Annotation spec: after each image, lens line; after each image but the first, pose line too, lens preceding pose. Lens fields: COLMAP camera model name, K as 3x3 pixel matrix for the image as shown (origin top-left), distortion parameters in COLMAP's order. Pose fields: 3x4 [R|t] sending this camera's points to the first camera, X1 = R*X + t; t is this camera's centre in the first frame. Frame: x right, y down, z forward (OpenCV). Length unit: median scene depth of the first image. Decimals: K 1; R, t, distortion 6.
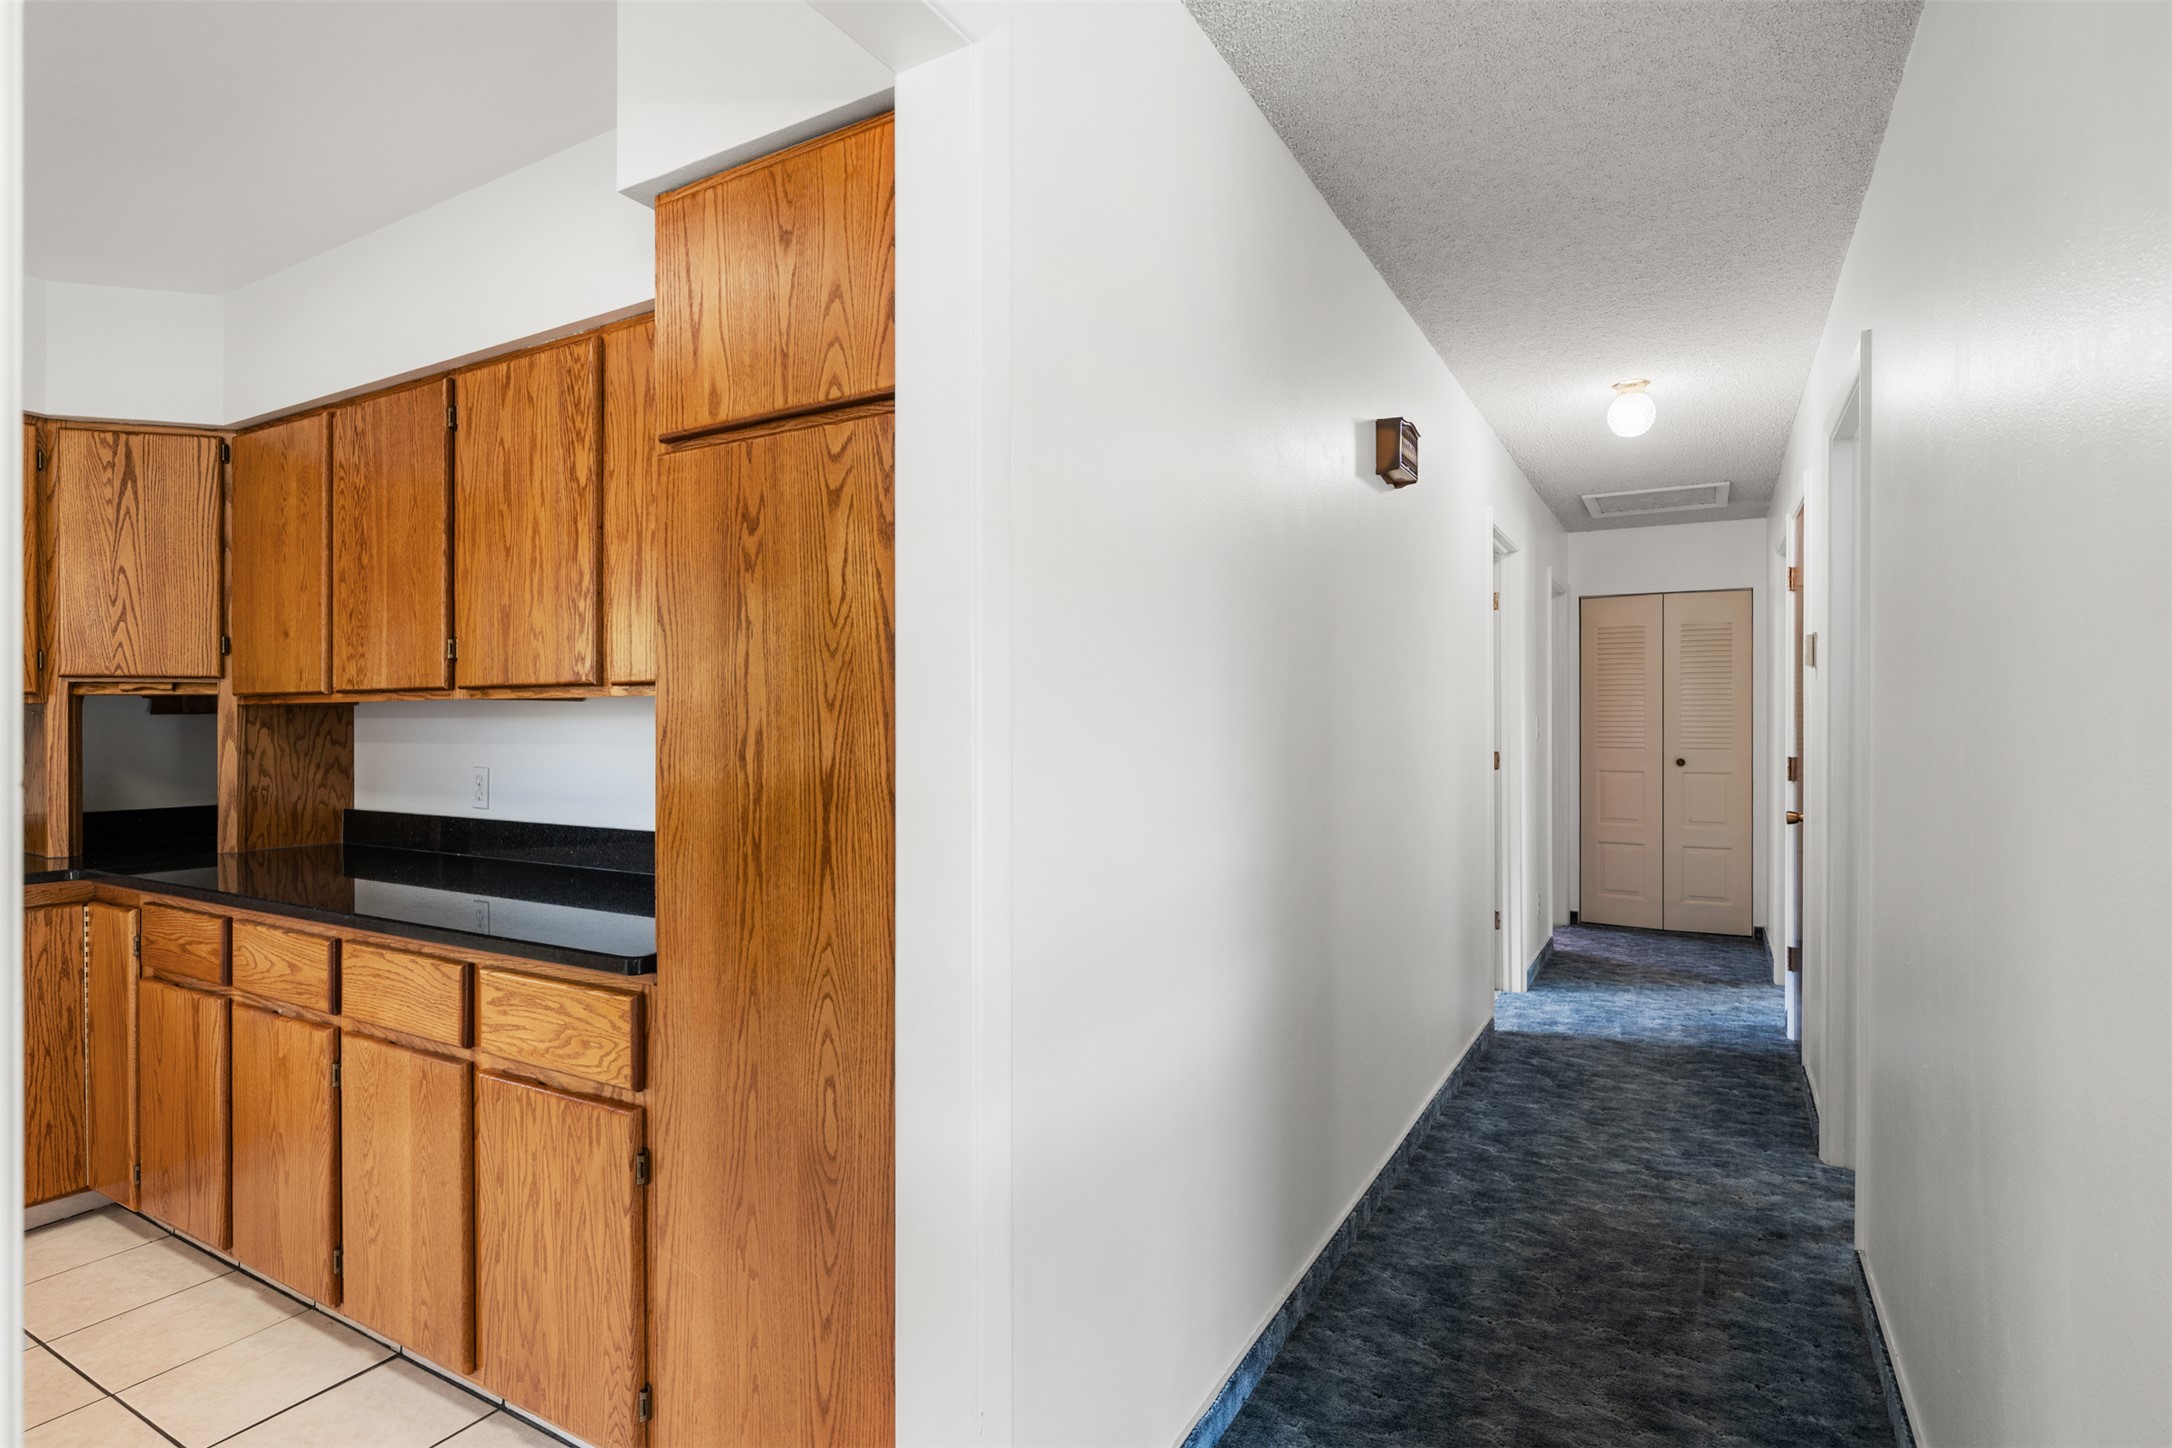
lens RADIAL K [[1079.2, 0, 1084.4], [0, 1079.2, 718.5], [0, 0, 1]] dist [-0.001402, -0.001104]
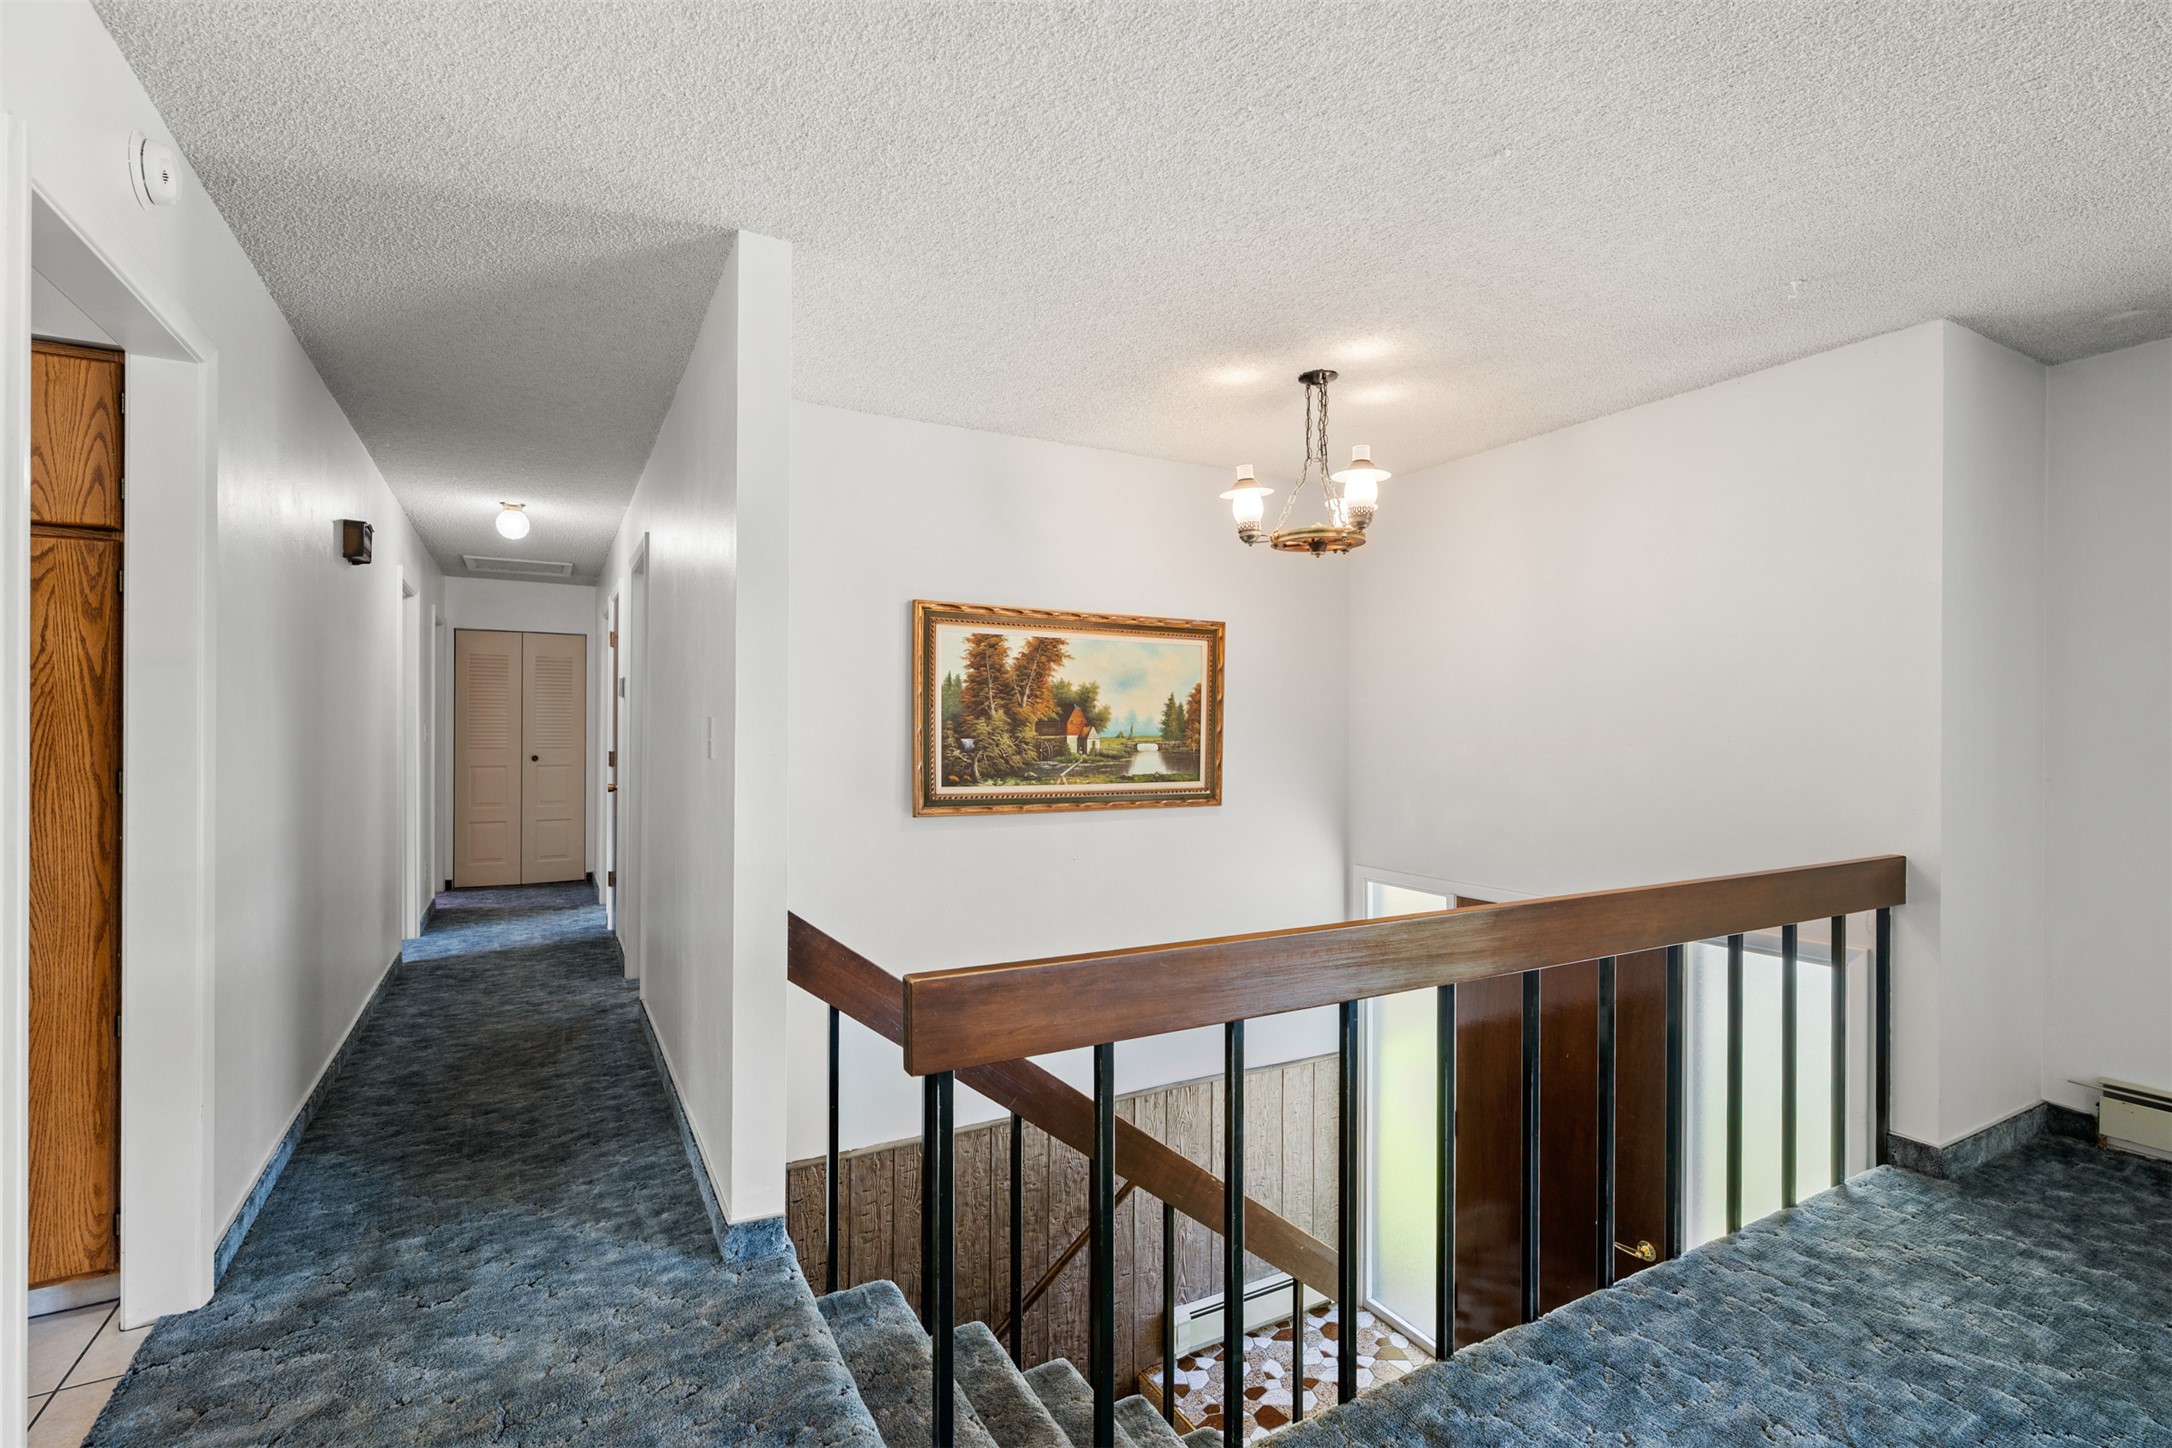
lens RADIAL K [[984.9, 0, 1088.3], [0, 984.9, 735.2], [0, 0, 1]] dist [-0.002539, -0.001006]
pose [[0.513745, -0.001753, 0.857941, -0.292321], [-0.008305, 0.999941, 0.007016, -0.005507], [-0.857903, -0.010729, 0.513700, -0.448128]]
